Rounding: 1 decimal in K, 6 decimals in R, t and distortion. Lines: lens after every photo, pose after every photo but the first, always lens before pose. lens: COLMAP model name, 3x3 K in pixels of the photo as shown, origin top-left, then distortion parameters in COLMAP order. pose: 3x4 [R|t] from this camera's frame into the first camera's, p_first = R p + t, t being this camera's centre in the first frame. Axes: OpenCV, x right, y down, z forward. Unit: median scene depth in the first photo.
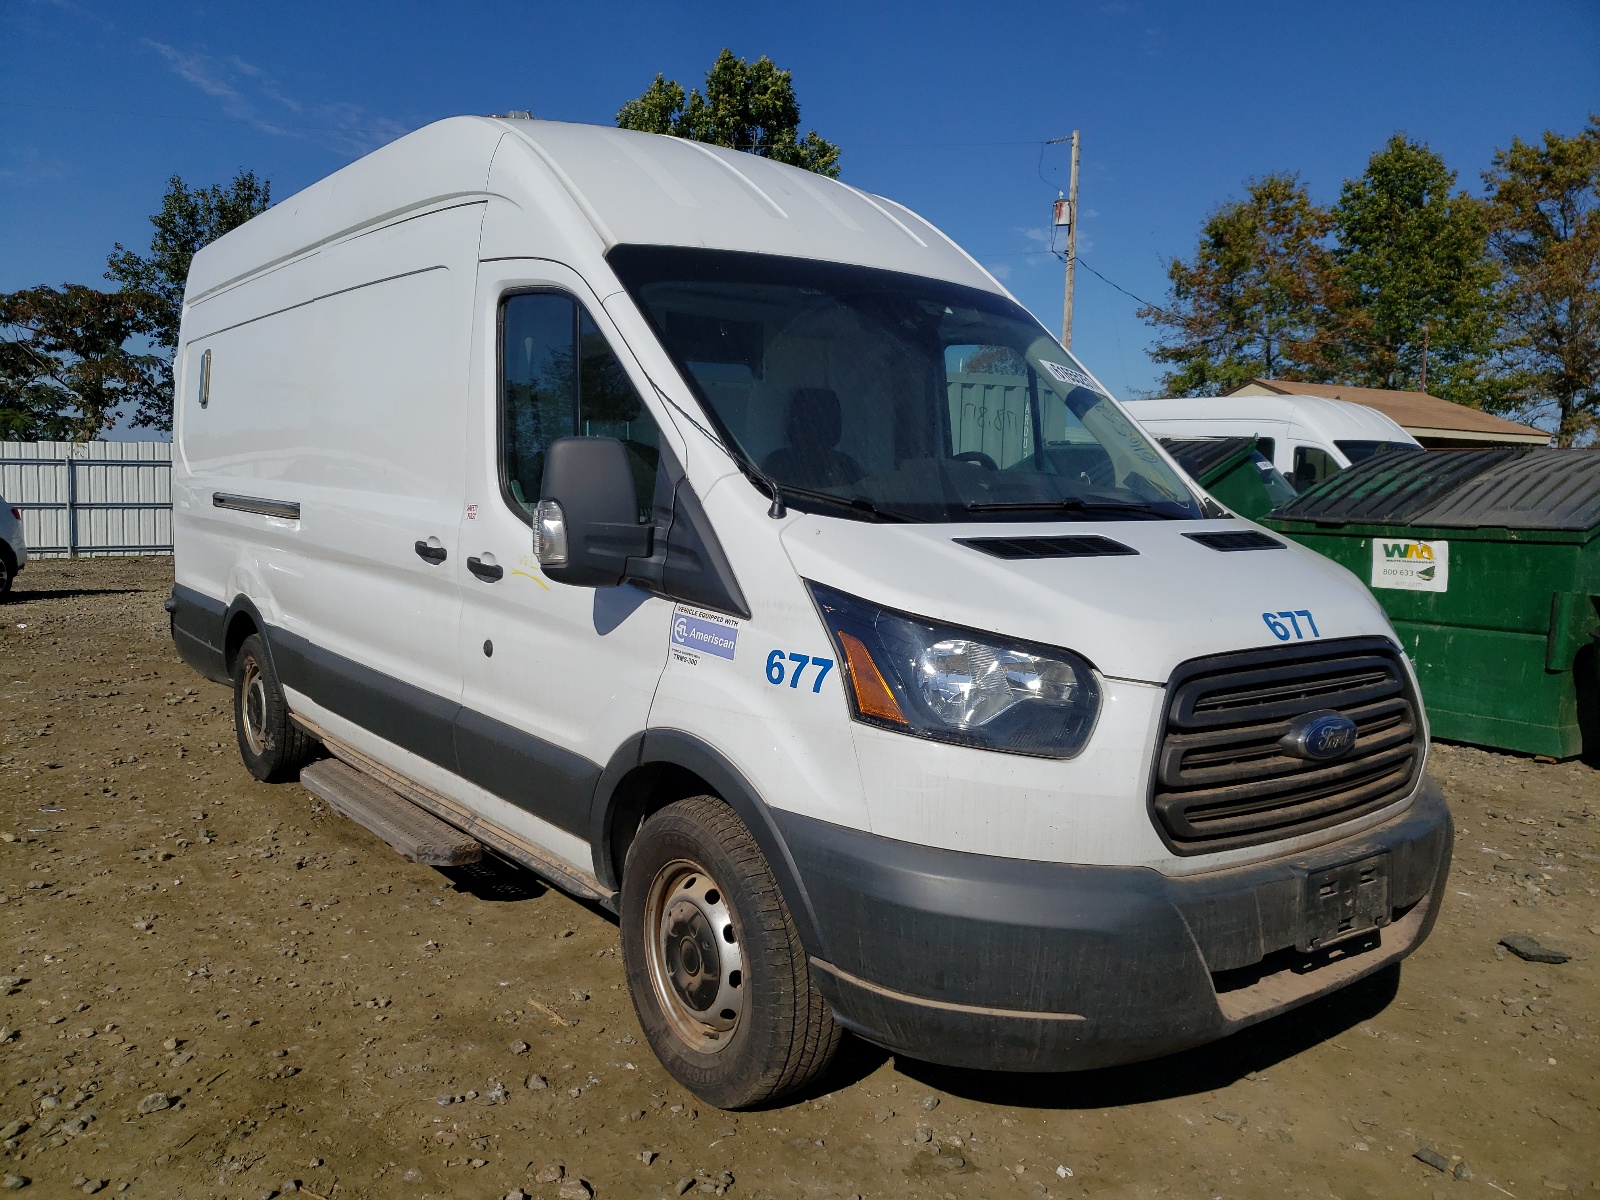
lens RADIAL K [[1207.7, 0, 800.0], [0, 1207.7, 600.0], [0, 0, 1]] dist [-0.061341, -0.002143]
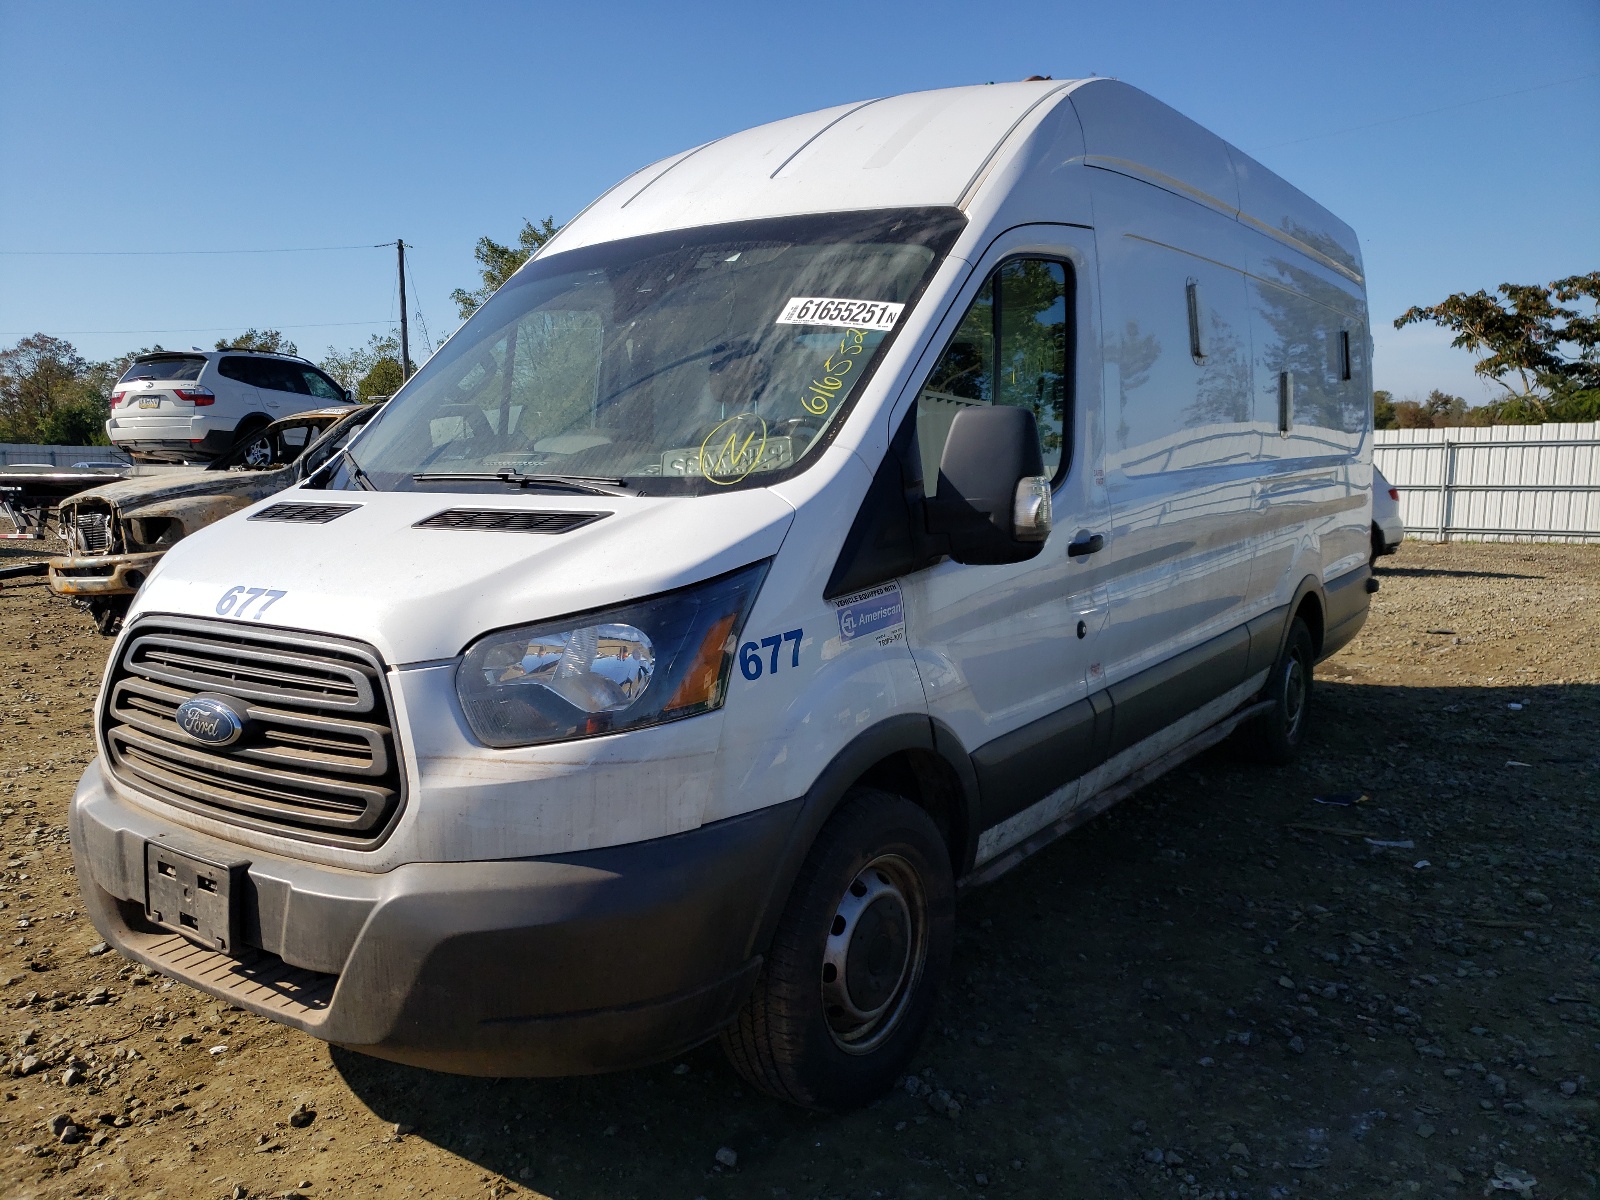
lens RADIAL K [[1193.8, 0, 800.0], [0, 1193.8, 600.0], [0, 0, 1]] dist [-0.000640, 0.000964]
pose [[0.351976, 0.086207, -0.932031, 0.154453], [-0.074287, 0.995181, 0.063994, -0.007889], [0.933056, 0.046713, 0.356684, 0.114452]]
